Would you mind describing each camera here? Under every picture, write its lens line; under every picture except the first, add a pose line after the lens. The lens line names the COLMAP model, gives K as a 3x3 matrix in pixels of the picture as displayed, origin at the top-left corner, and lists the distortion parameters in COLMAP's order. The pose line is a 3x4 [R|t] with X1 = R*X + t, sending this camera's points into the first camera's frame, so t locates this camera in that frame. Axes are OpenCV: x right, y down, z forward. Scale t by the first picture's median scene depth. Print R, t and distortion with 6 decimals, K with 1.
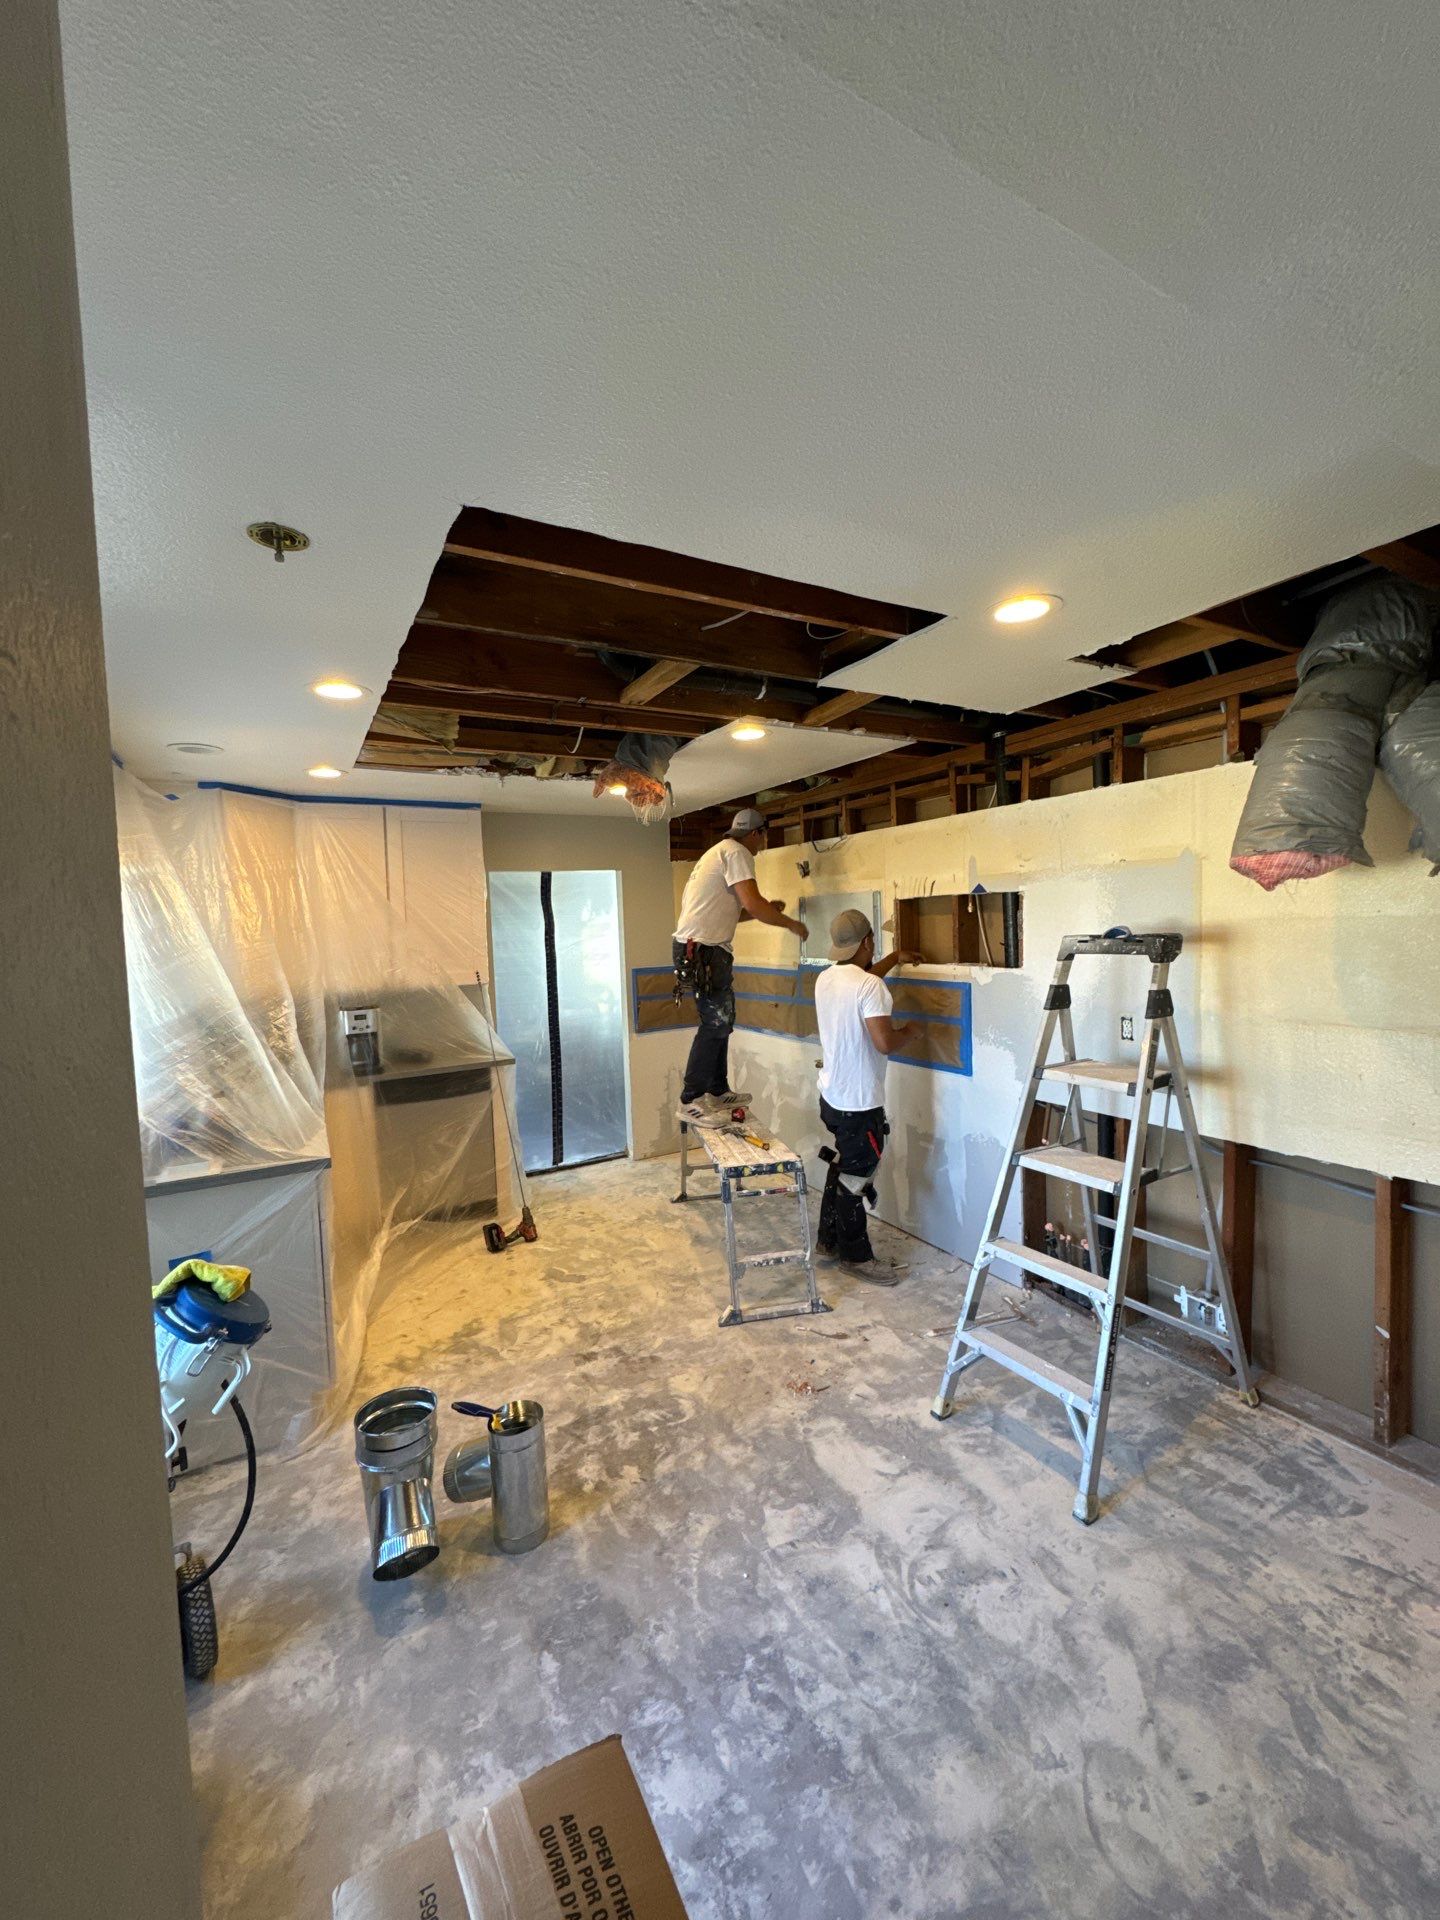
lens RADIAL K [[768.3, 0, 723.6], [0, 768.3, 957.8], [0, 0, 1]] dist [-0.000505, -0.000151]
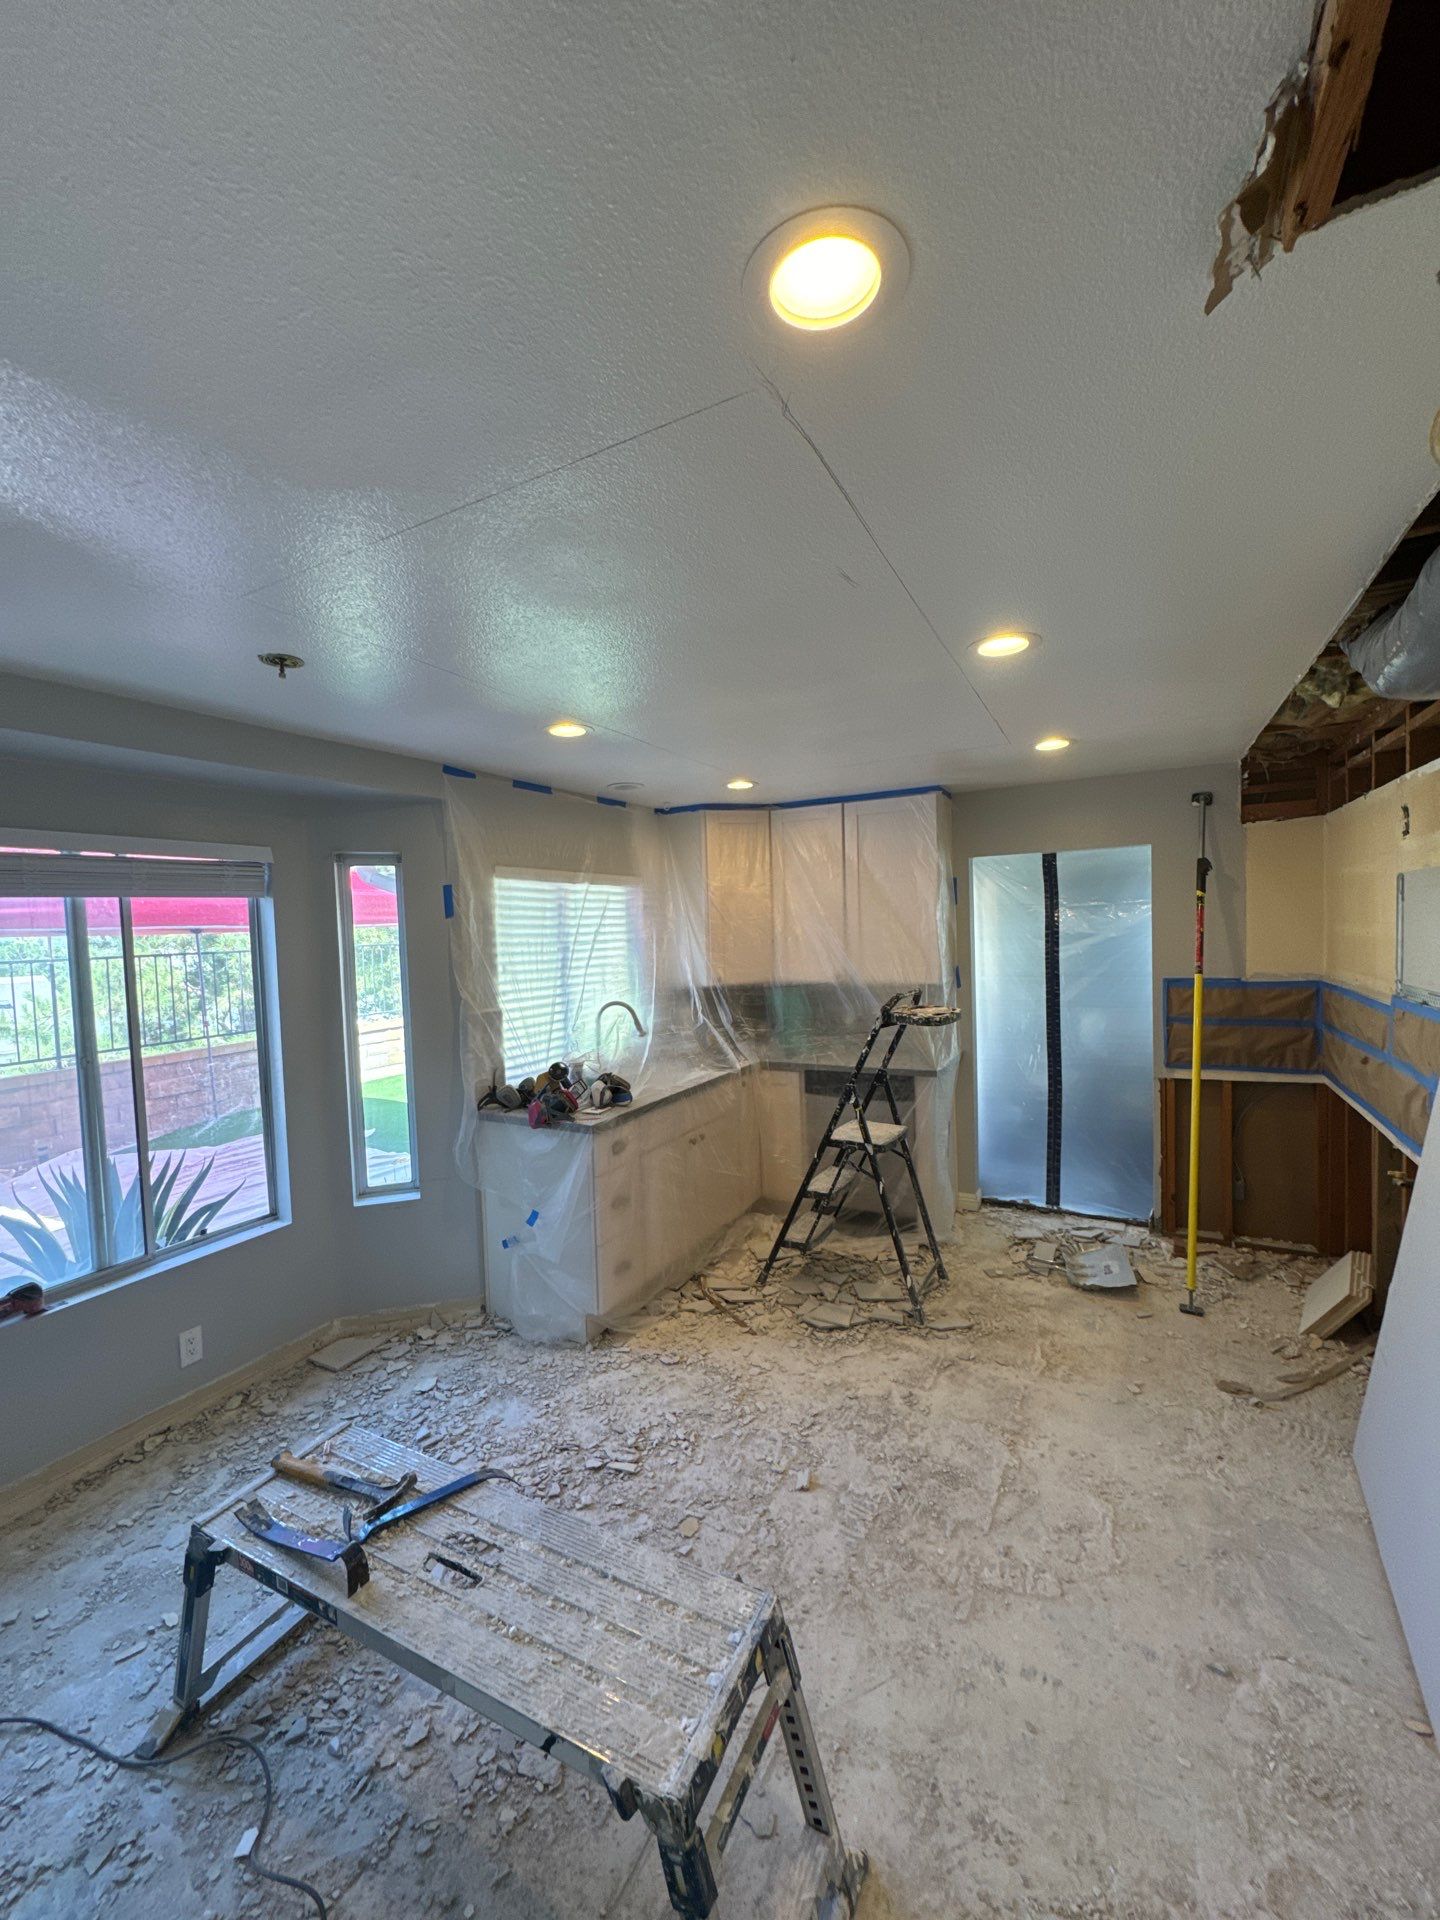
lens RADIAL K [[768.3, 0, 728.1], [0, 768.3, 962.9], [0, 0, 1]] dist [-0.000505, -0.000151]
pose [[0.524864, 0.058831, -0.849151, 0.469097], [-0.025777, 0.998250, 0.053228, -0.047594], [0.850796, -0.006050, 0.525462, 0.440601]]
